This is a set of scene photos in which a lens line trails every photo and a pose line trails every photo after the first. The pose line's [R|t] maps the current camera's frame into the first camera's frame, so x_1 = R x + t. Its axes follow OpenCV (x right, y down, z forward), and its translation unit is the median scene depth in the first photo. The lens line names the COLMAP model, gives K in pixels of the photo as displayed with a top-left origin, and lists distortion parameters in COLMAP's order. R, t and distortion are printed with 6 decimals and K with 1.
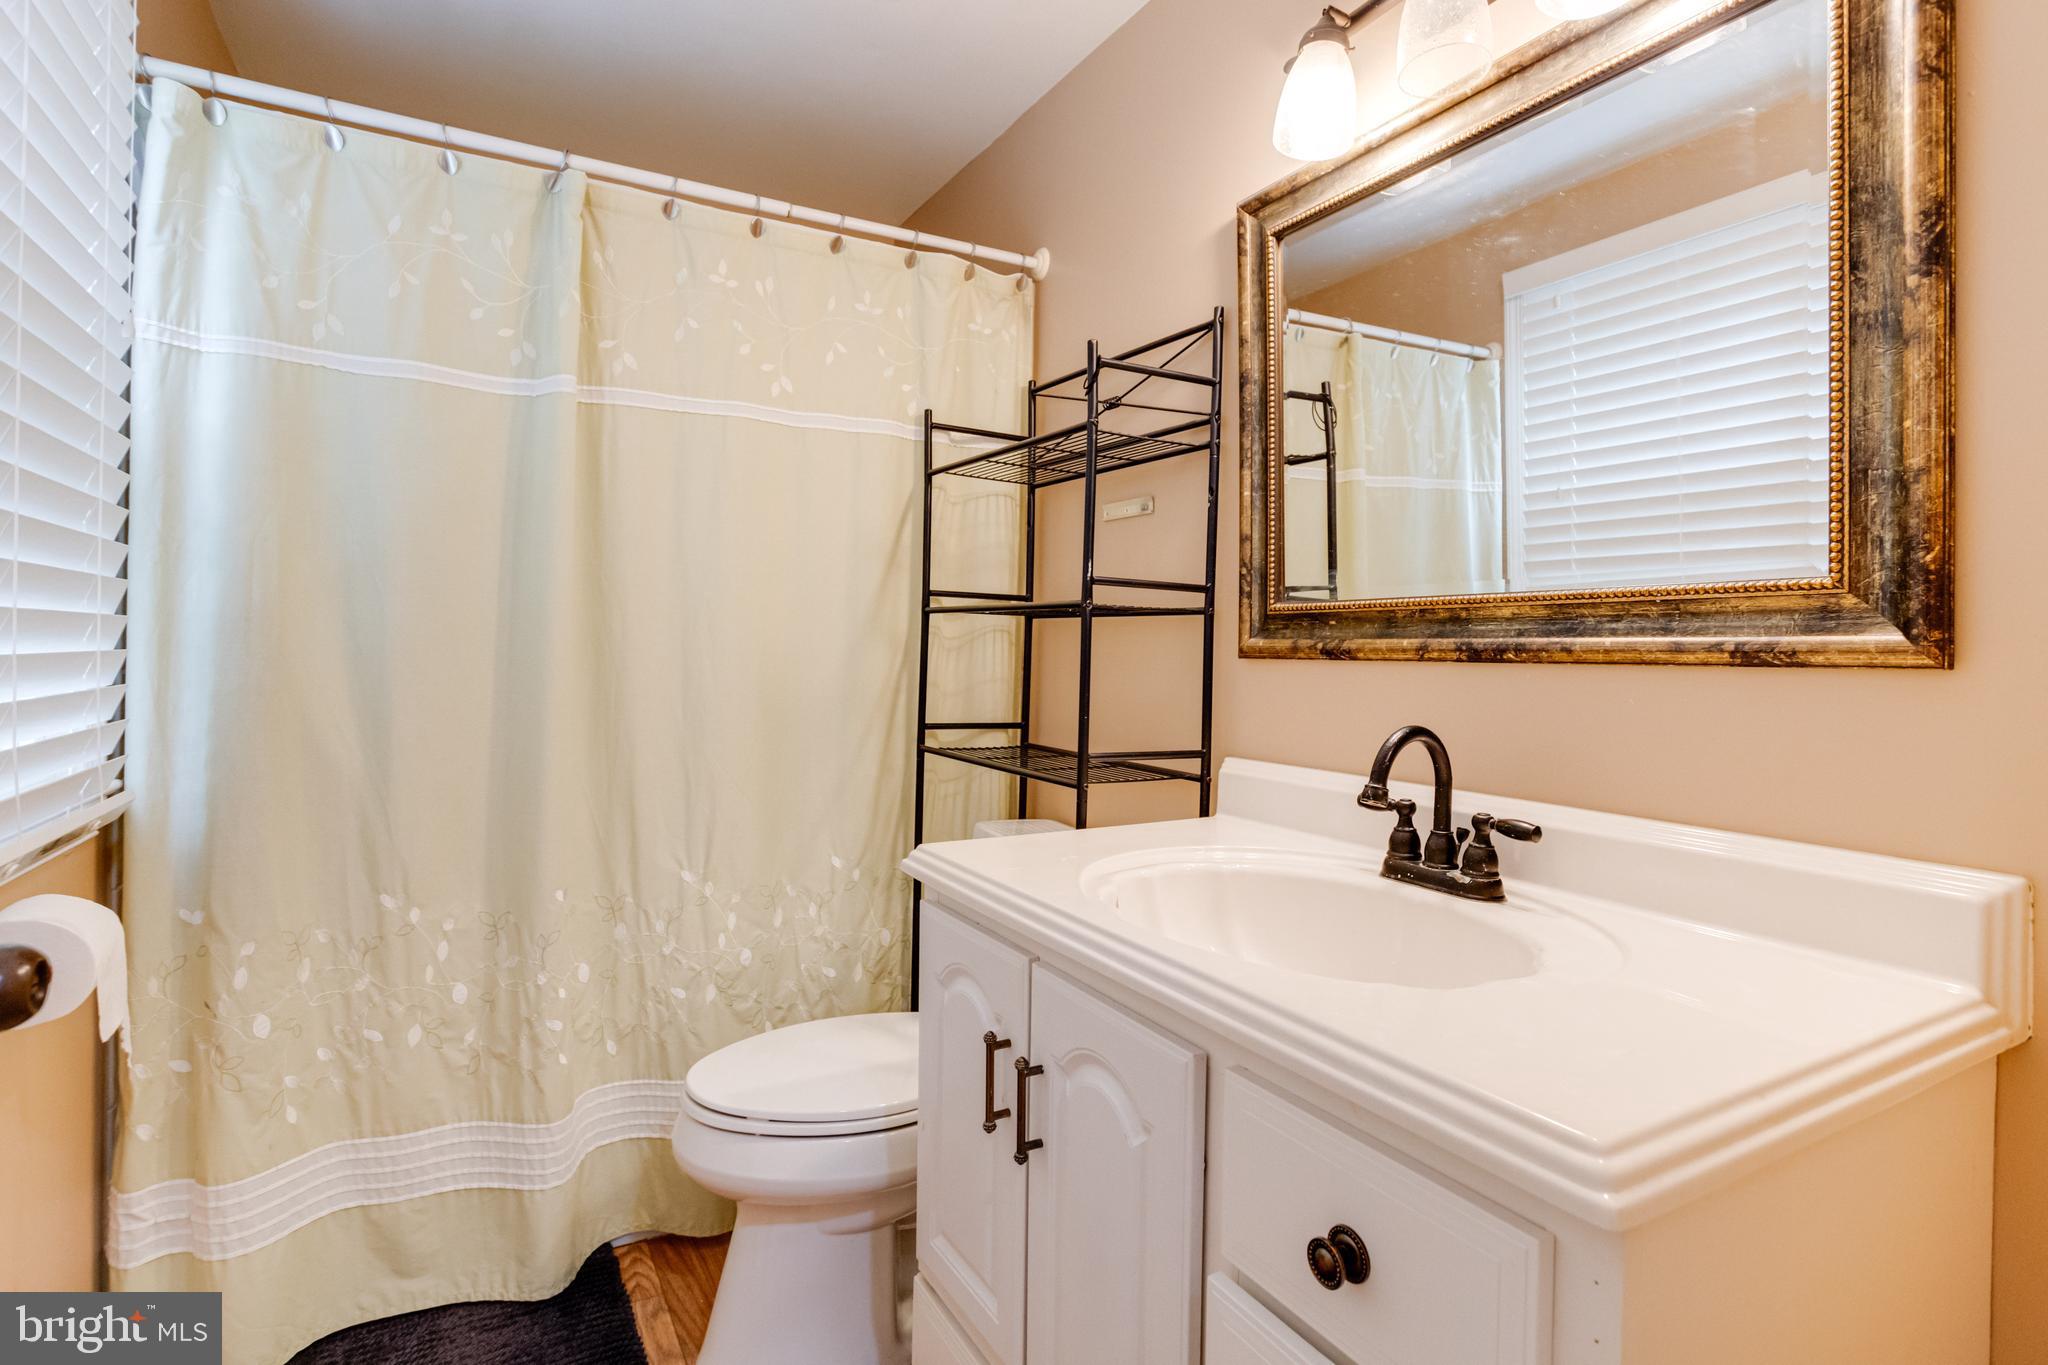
lens RADIAL K [[987.6, 0, 1044.4], [0, 987.6, 650.2], [0, 0, 1]] dist [-0.035846, 0.022184]
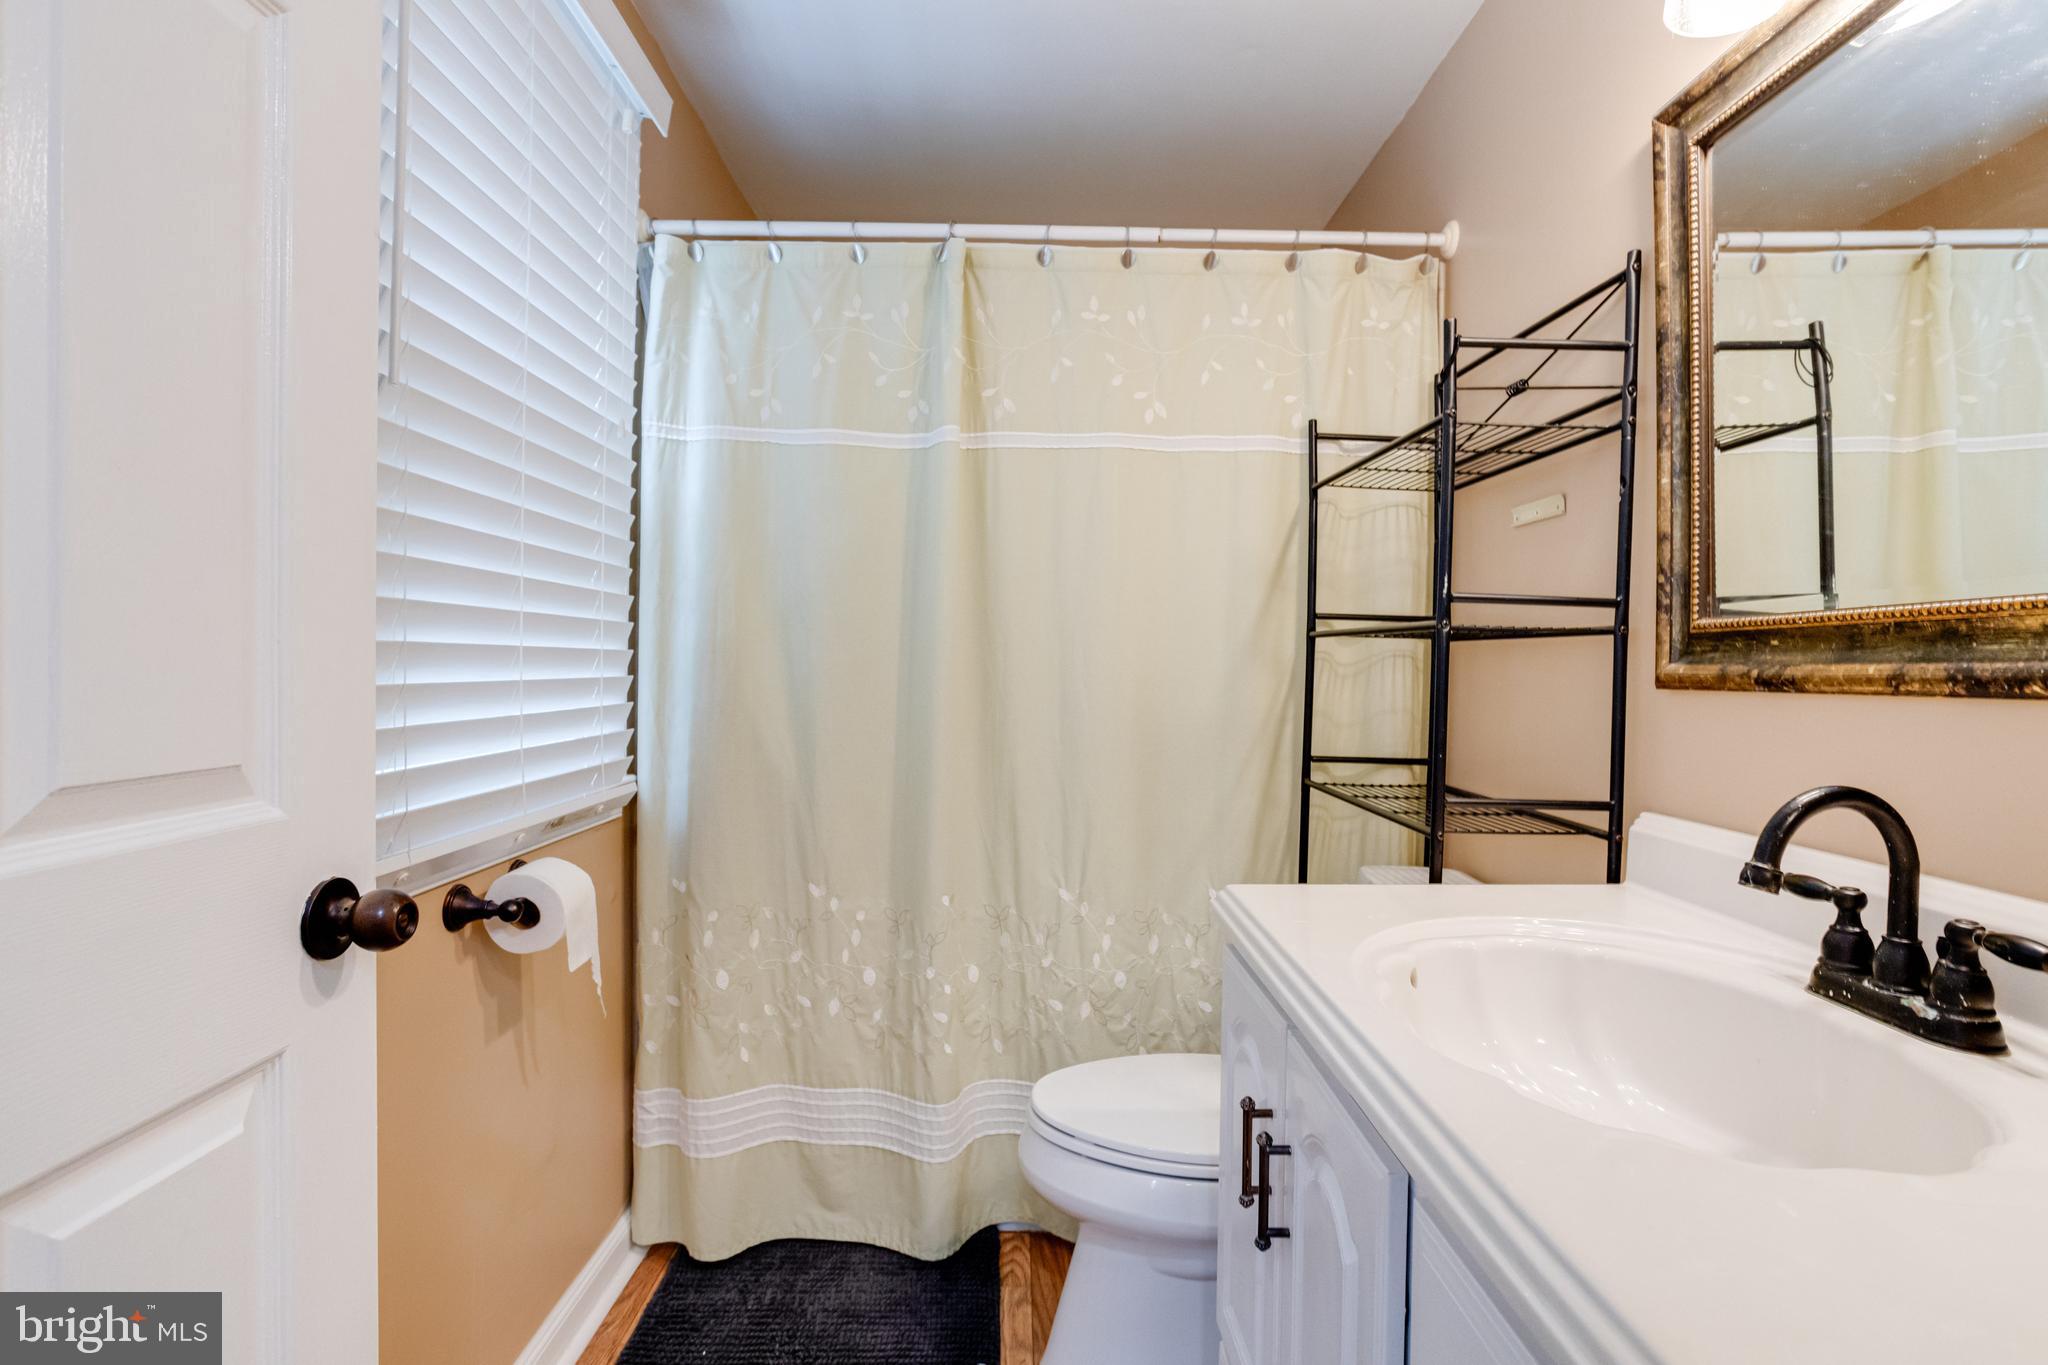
lens RADIAL K [[1003.7, 0, 1034.4], [0, 1003.7, 677.8], [0, 0, 1]] dist [-0.040995, 0.025855]
pose [[0.882779, 0.002325, -0.469782, 0.124316], [-0.001665, 0.999997, 0.001821, -0.001222], [0.469785, -0.000826, 0.882781, 0.056302]]
